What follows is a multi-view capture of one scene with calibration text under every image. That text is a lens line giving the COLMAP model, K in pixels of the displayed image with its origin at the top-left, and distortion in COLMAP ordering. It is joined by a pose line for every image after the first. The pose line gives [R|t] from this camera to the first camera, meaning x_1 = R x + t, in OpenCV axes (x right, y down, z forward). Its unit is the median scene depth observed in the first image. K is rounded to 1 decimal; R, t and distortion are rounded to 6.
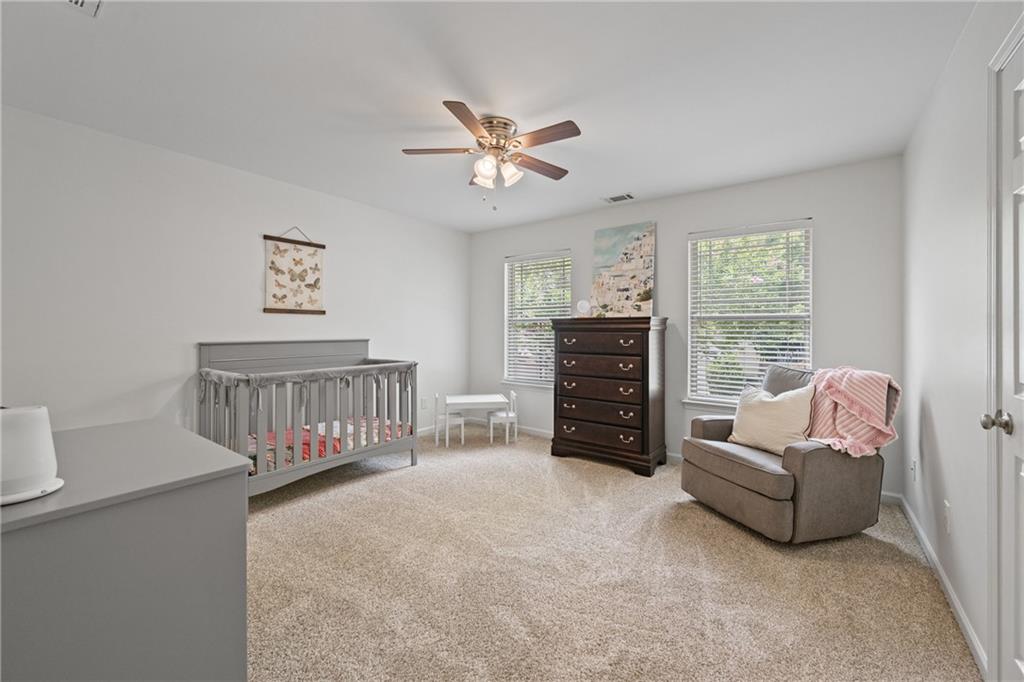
lens RADIAL K [[405.8, 0, 510.0], [0, 405.8, 333.1], [0, 0, 1]] dist [0.000273, 0.000279]
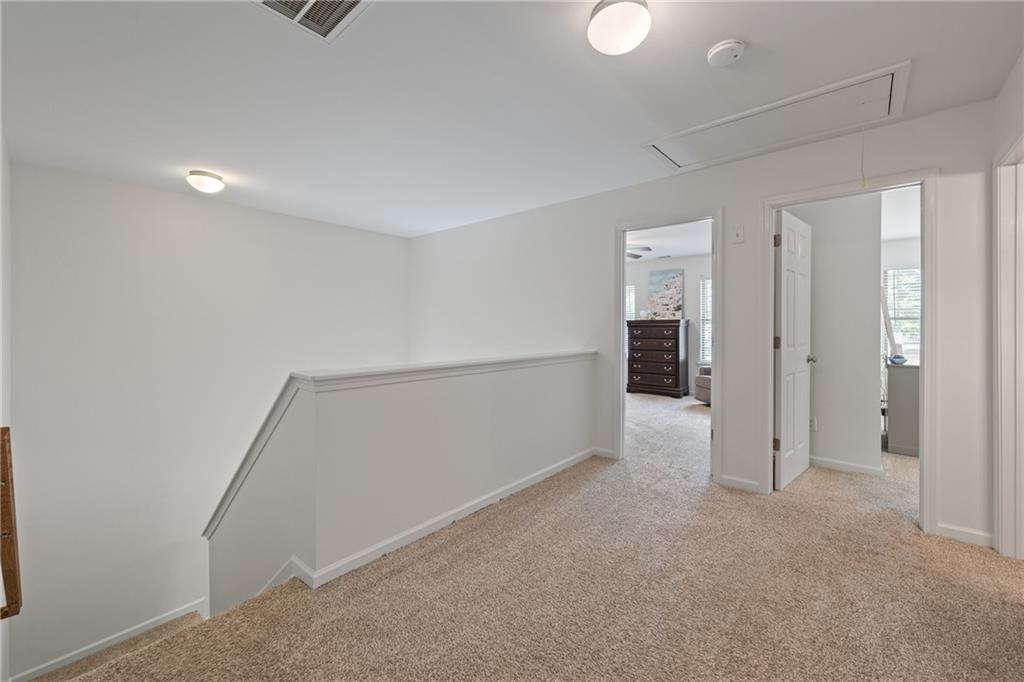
lens RADIAL K [[405.8, 0, 514.5], [0, 405.8, 337.1], [0, 0, 1]] dist [0.000273, 0.000279]
pose [[0.998532, -0.001281, -0.054151, -0.323133], [0.001908, 0.999932, 0.011535, 0.019322], [0.054133, -0.011622, 0.998466, -0.931414]]
